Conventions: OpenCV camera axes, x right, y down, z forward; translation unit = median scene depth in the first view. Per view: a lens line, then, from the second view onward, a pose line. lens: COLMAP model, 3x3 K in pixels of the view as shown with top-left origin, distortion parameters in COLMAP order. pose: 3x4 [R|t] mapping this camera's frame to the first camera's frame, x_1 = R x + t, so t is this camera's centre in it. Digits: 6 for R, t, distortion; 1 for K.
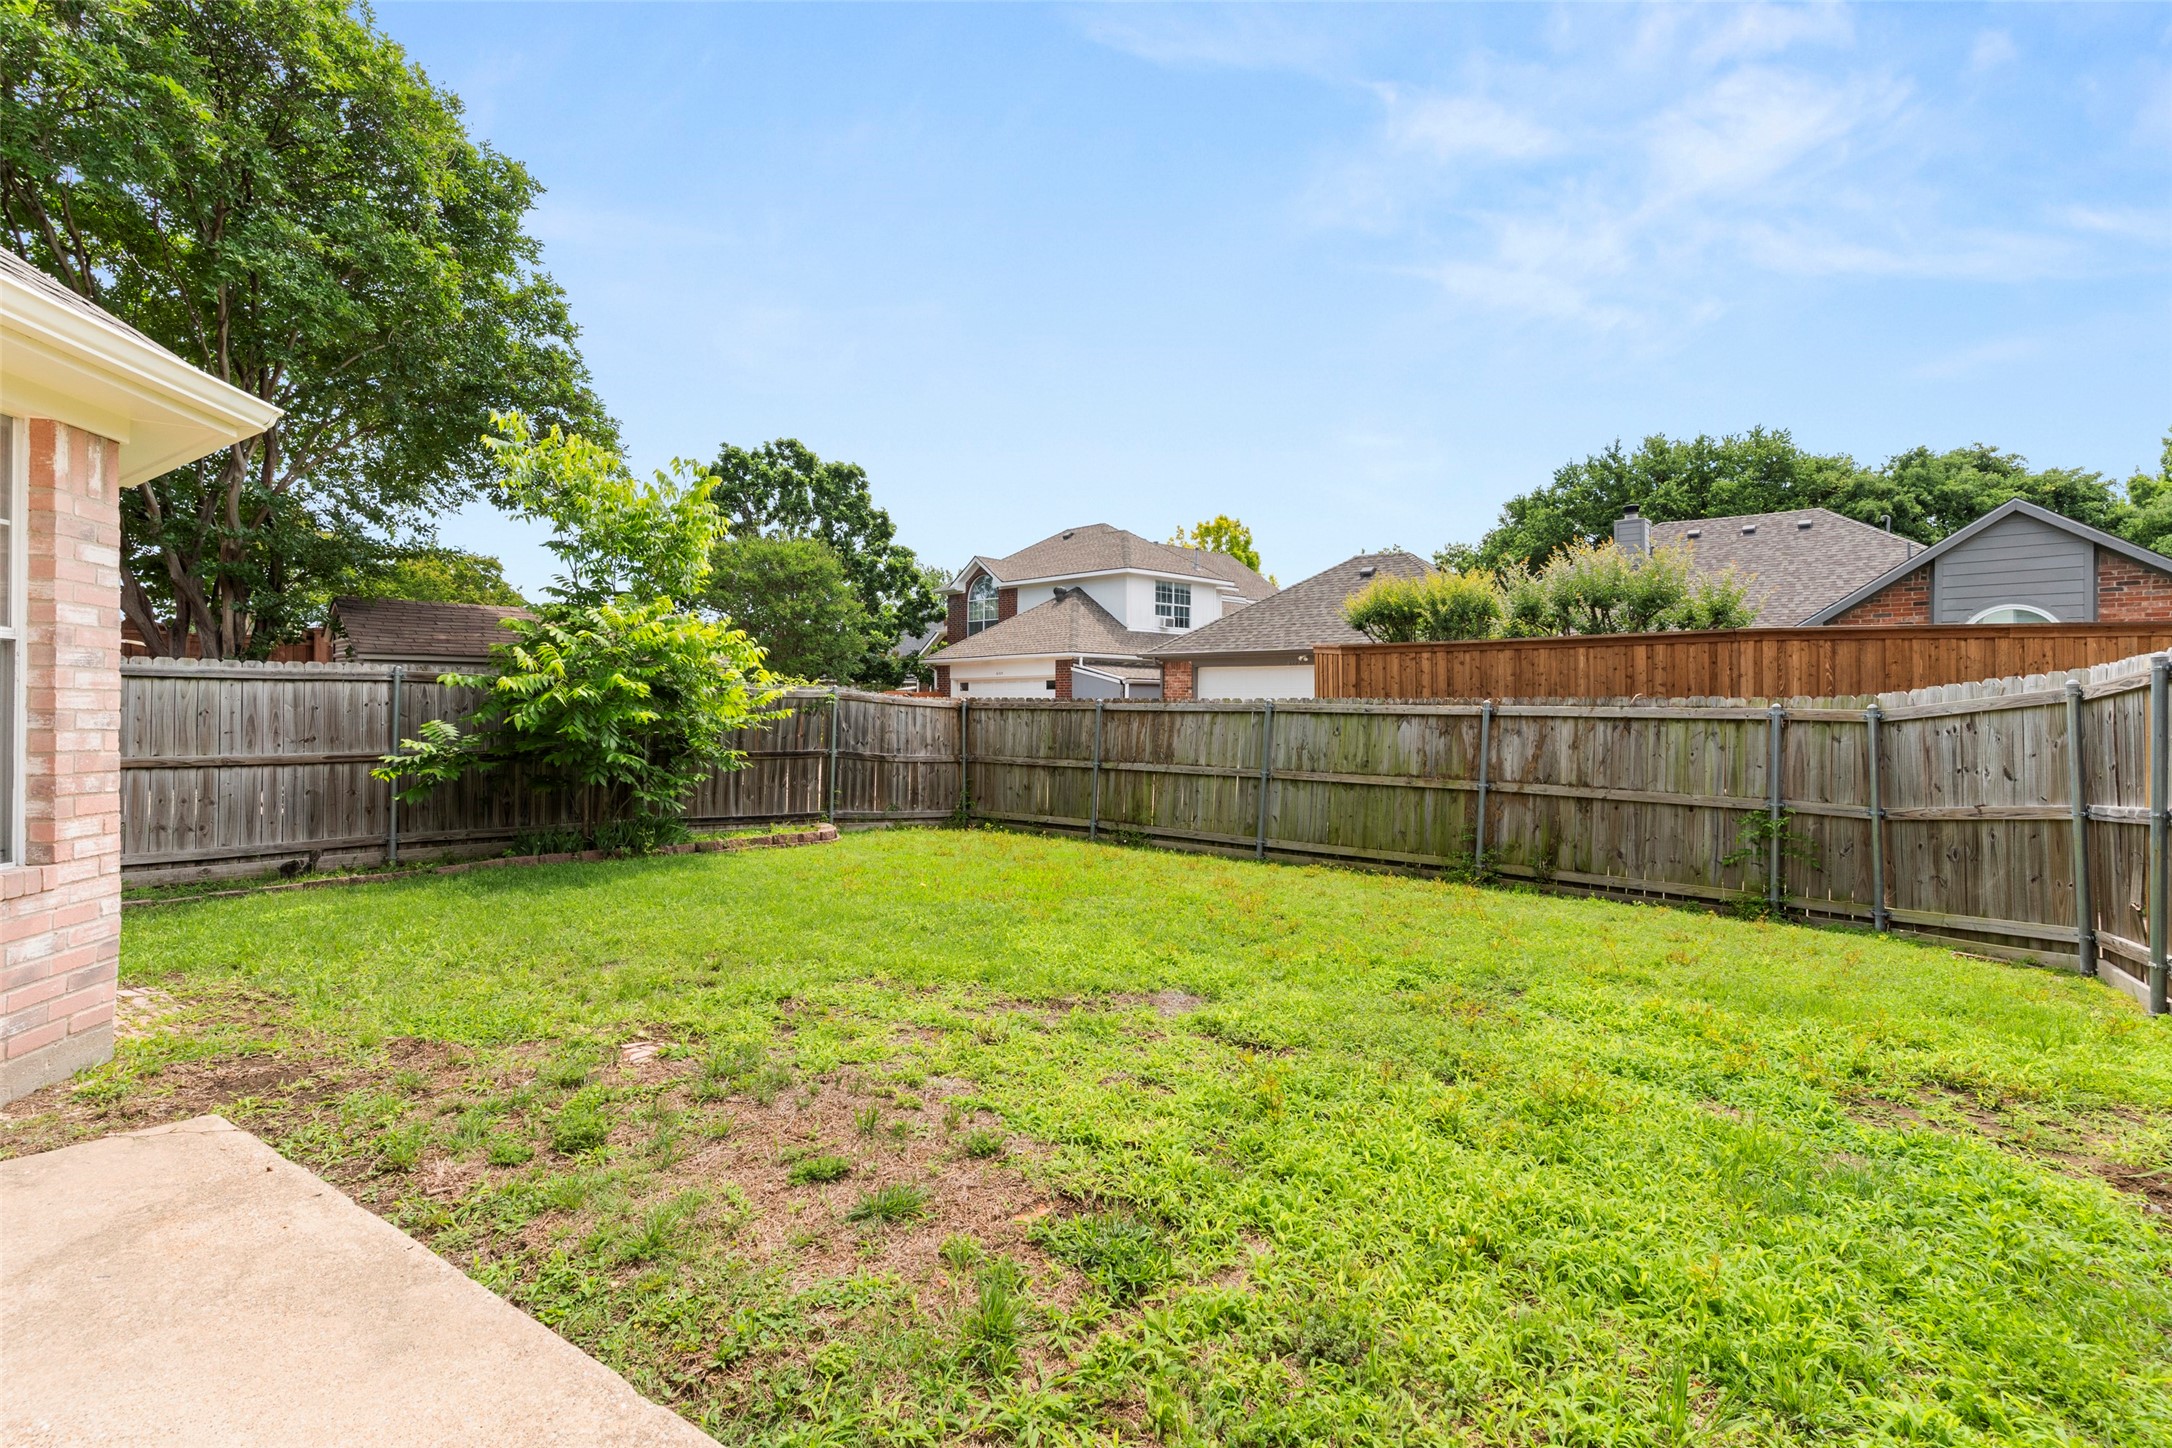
lens RADIAL K [[1045.7, 0, 1079.7], [0, 1045.7, 705.7], [0, 0, 1]] dist [0.001880, 0.000571]
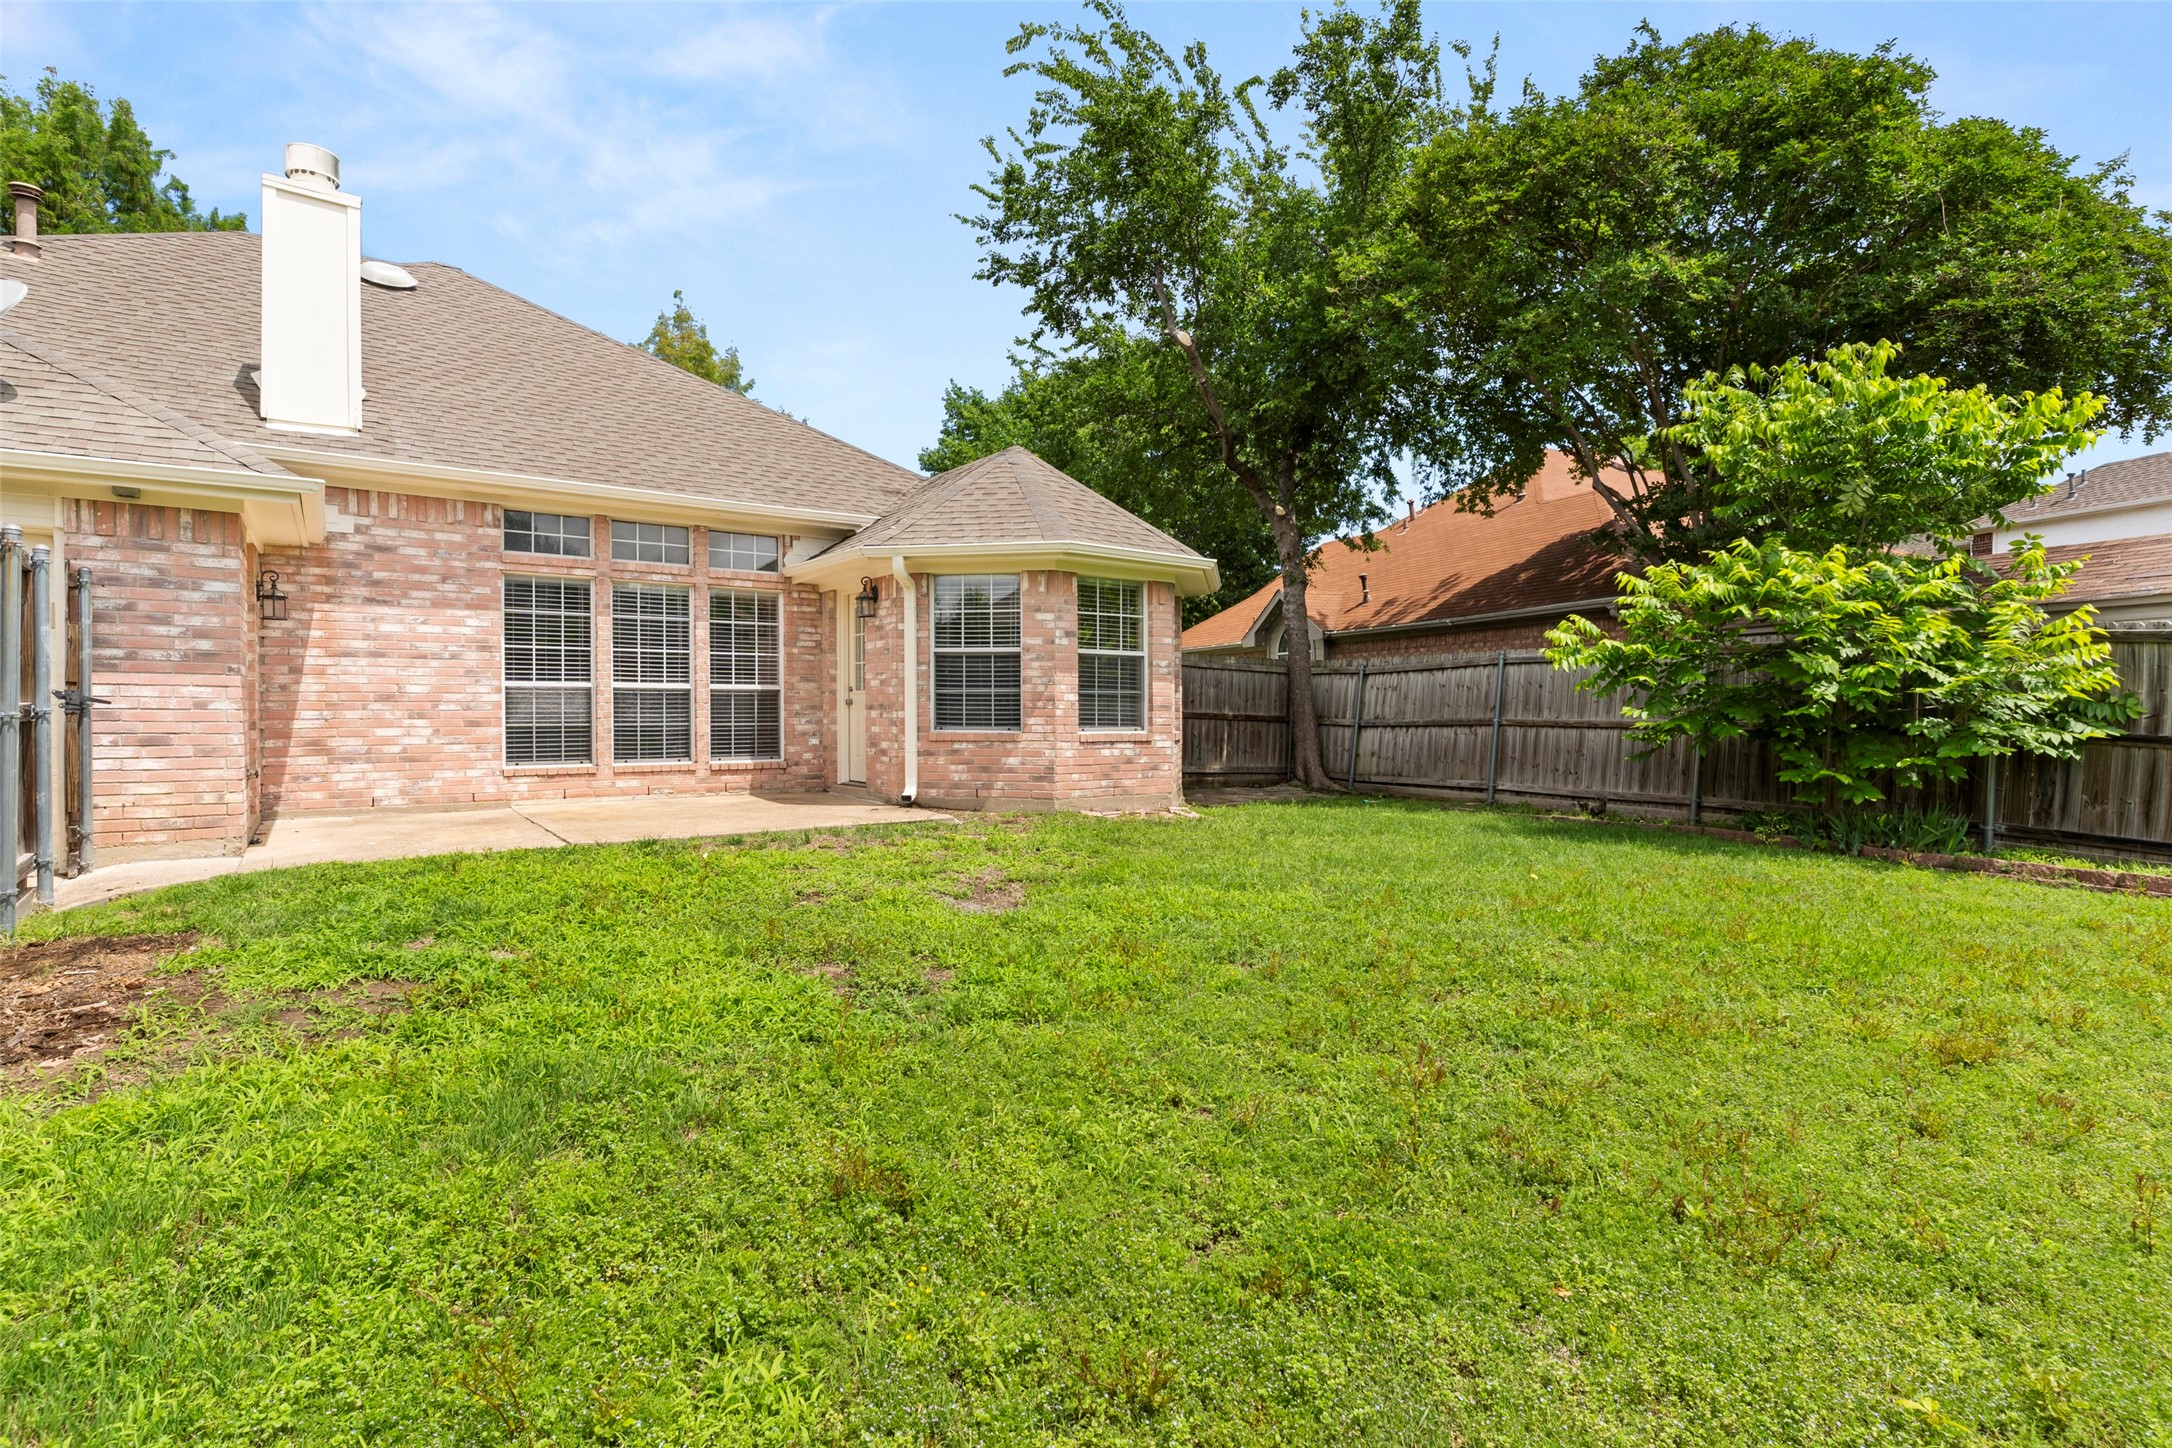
lens RADIAL K [[1045.7, 0, 1074.7], [0, 1045.7, 715.3], [0, 0, 1]] dist [0.001880, 0.000571]
pose [[-0.349993, -0.002289, -0.936750, 0.555608], [-0.000180, 0.999997, -0.002376, 0.040970], [0.936752, -0.000663, -0.349992, 0.756894]]
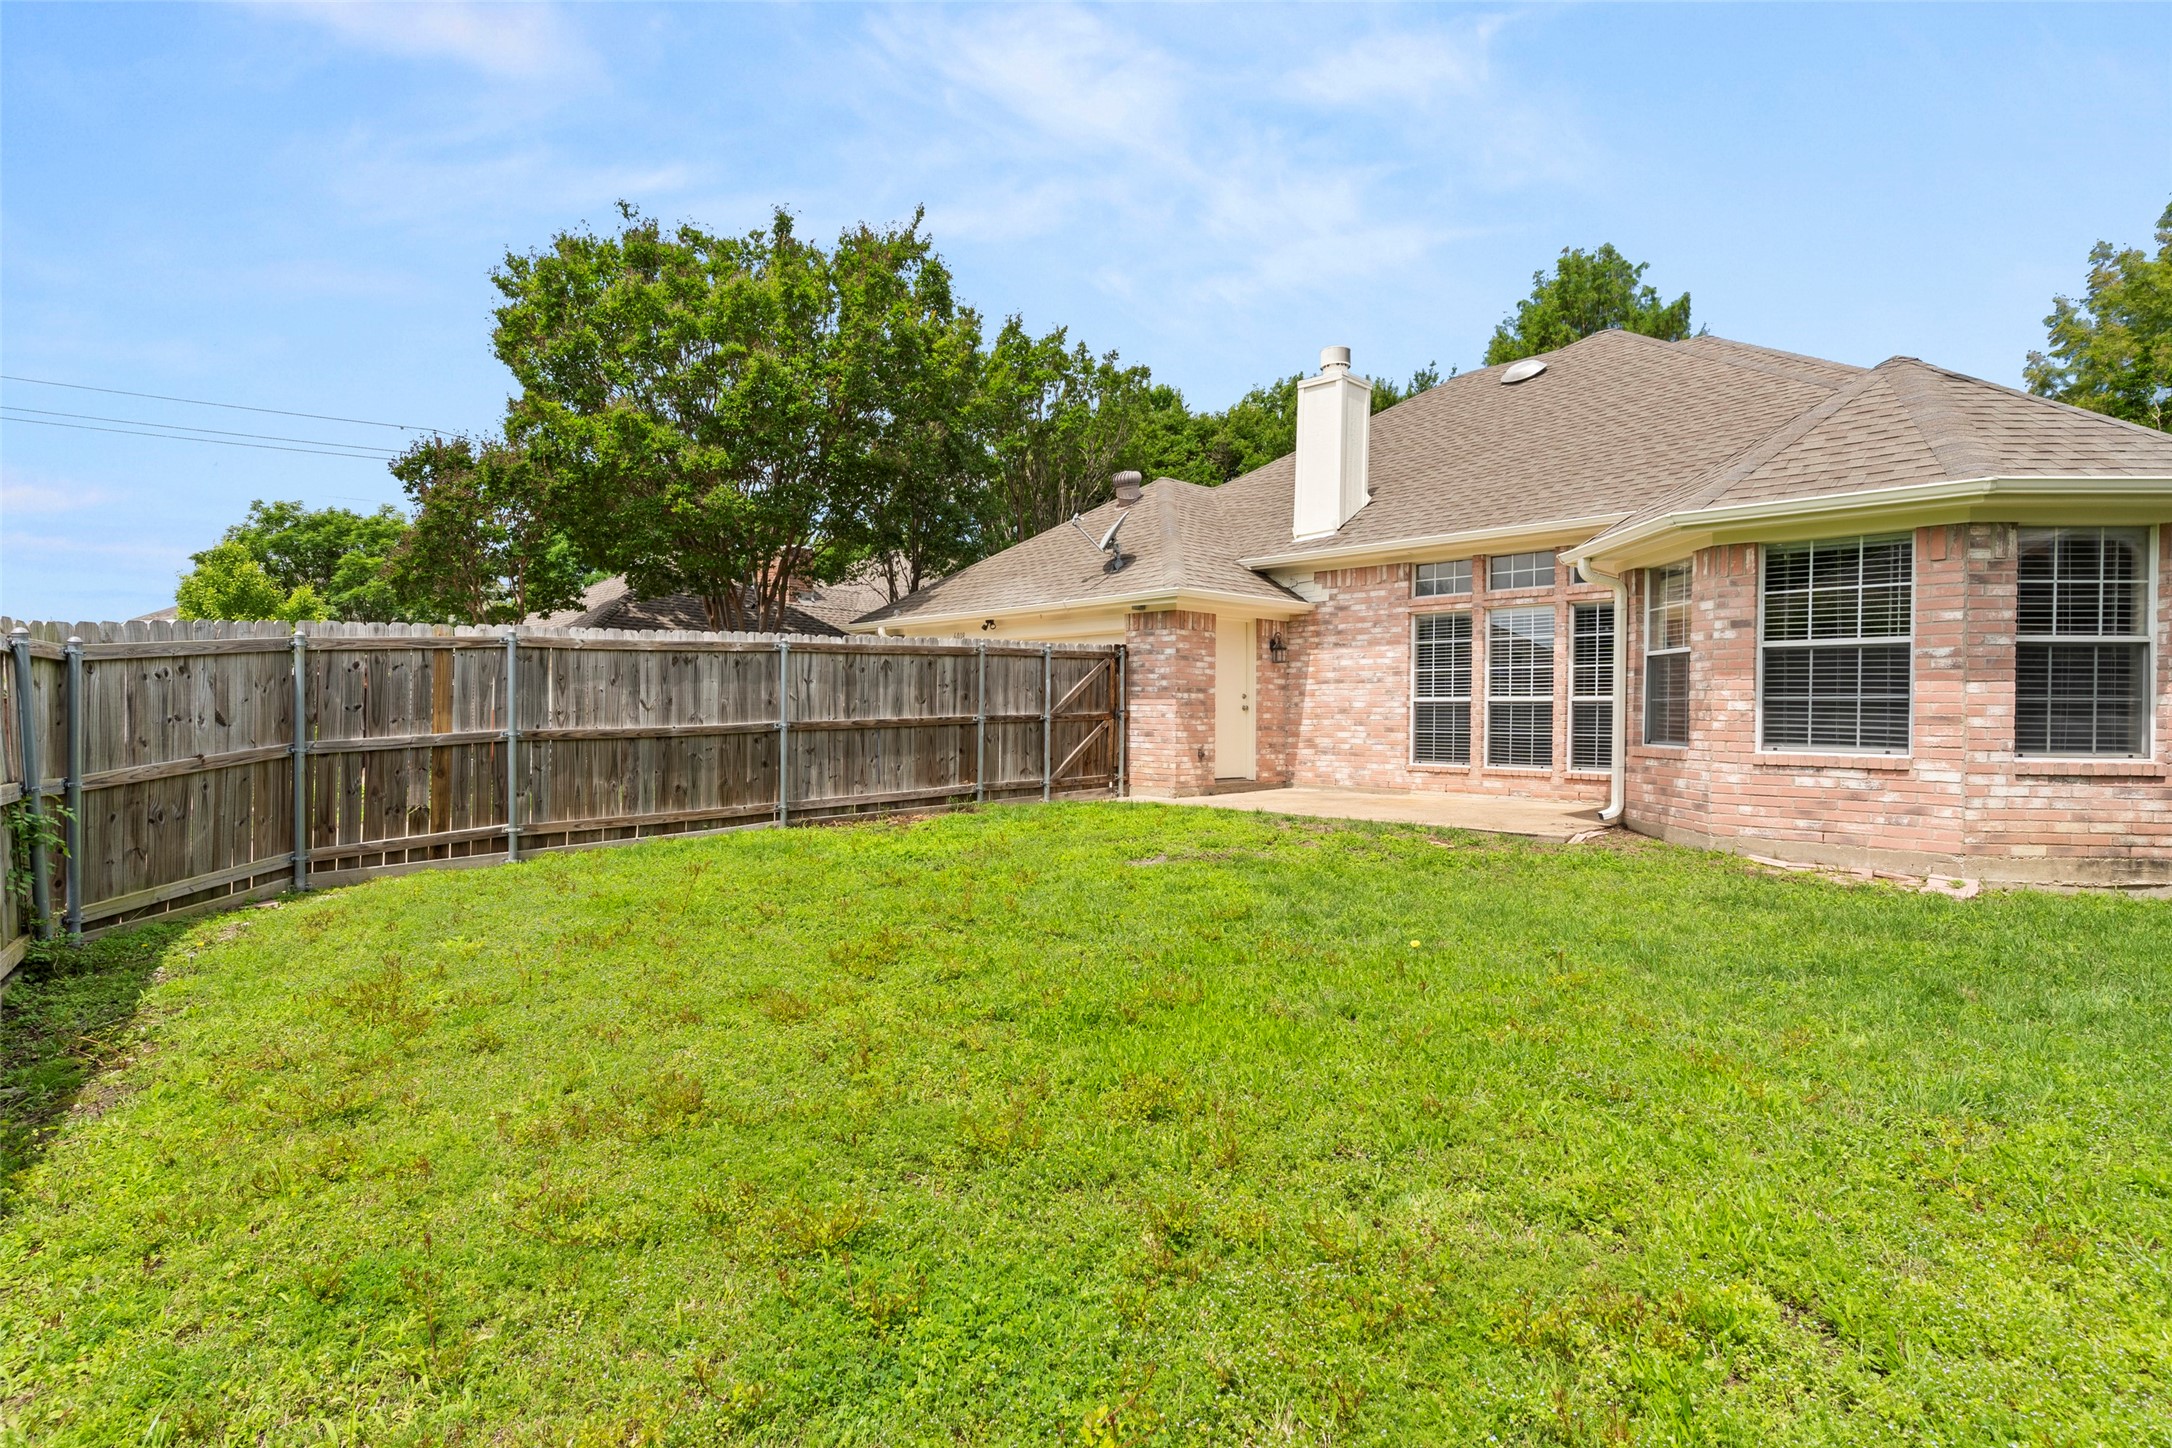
lens RADIAL K [[1067.8, 0, 1065.4], [0, 1067.8, 739.0], [0, 0, 1]] dist [-0.004903, 0.003066]
pose [[-0.972733, -0.018441, 0.231195, -0.075574], [-0.014283, 0.999705, 0.019643, 0.037561], [-0.231489, 0.015805, -0.972709, 1.282871]]
